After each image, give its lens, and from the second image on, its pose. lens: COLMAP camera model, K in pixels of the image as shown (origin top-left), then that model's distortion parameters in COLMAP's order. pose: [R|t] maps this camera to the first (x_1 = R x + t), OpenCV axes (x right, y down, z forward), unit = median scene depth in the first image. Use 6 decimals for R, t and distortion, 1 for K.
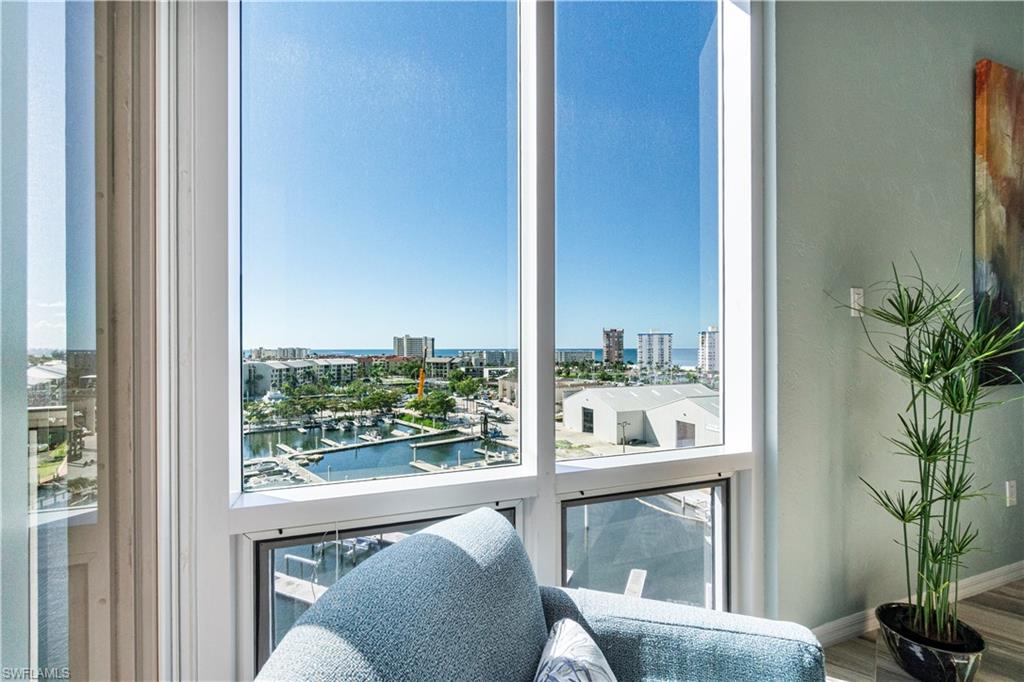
lens RADIAL K [[445.1, 0, 510.5], [0, 445.1, 358.9], [0, 0, 1]] dist [0.000093, -0.010965]
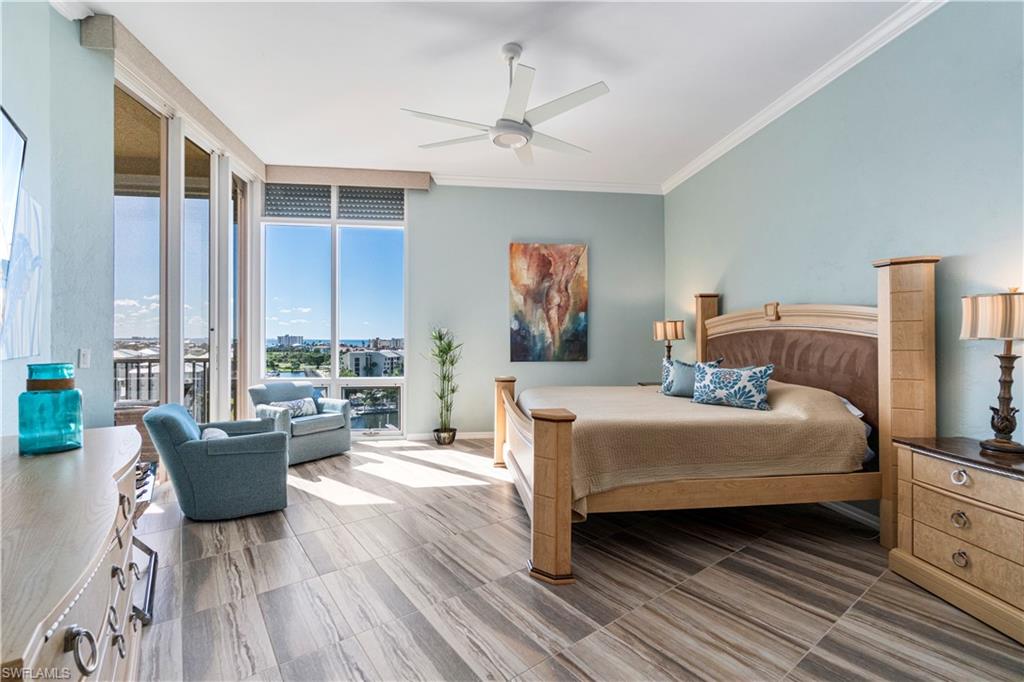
lens RADIAL K [[444.4, 0, 508.7], [0, 444.4, 338.7], [0, 0, 1]] dist [0.000374, 0.000142]
pose [[0.974459, -0.000374, -0.224565, 1.730201], [-0.004884, 0.999727, -0.022856, -0.016606], [0.224513, 0.023369, 0.974191, -1.774579]]
